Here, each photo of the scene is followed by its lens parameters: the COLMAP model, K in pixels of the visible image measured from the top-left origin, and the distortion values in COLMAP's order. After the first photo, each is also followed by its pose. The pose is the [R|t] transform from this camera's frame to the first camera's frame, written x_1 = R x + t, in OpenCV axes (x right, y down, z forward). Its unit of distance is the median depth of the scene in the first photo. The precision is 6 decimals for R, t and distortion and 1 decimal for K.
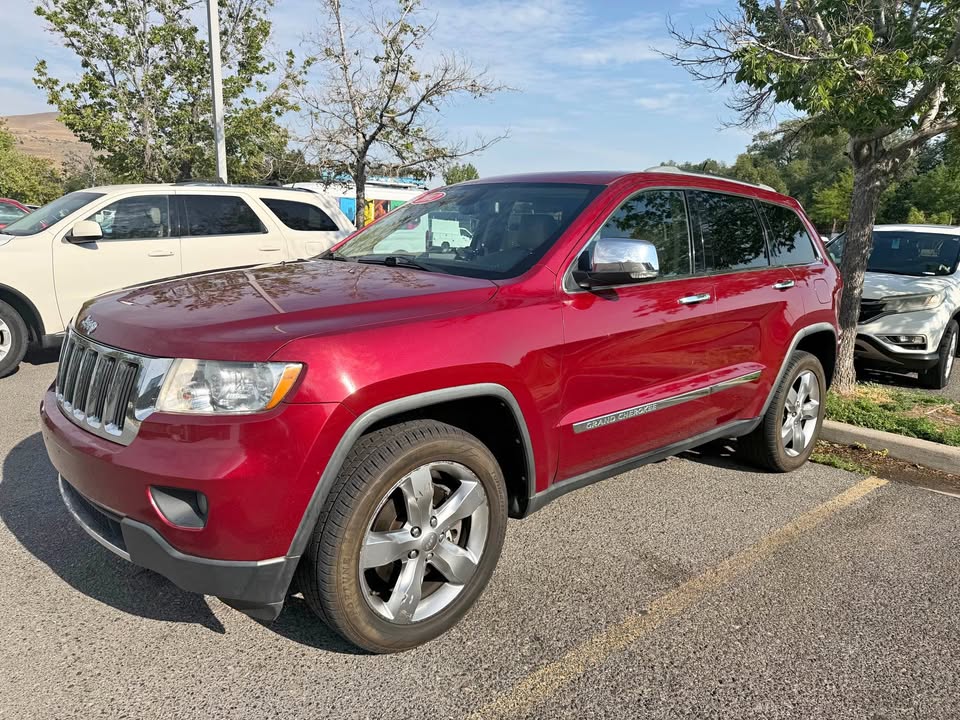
lens RADIAL K [[689.6, 0, 480.4], [0, 689.6, 362.8], [0, 0, 1]] dist [-0.001019, -0.003237]
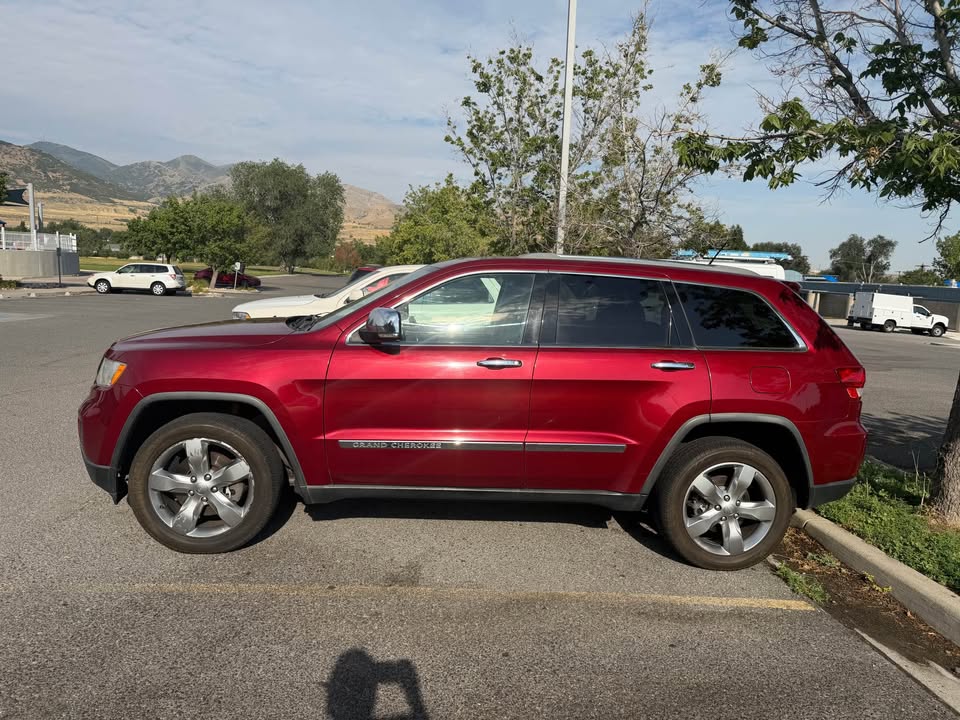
lens RADIAL K [[689.6, 0, 480.4], [0, 689.6, 362.8], [0, 0, 1]] dist [-0.001019, -0.003237]
pose [[0.770434, 0.082107, -0.632210, 0.784614], [-0.145174, 0.988213, -0.048572, -0.026044], [0.620770, 0.129202, 0.773273, 0.063856]]
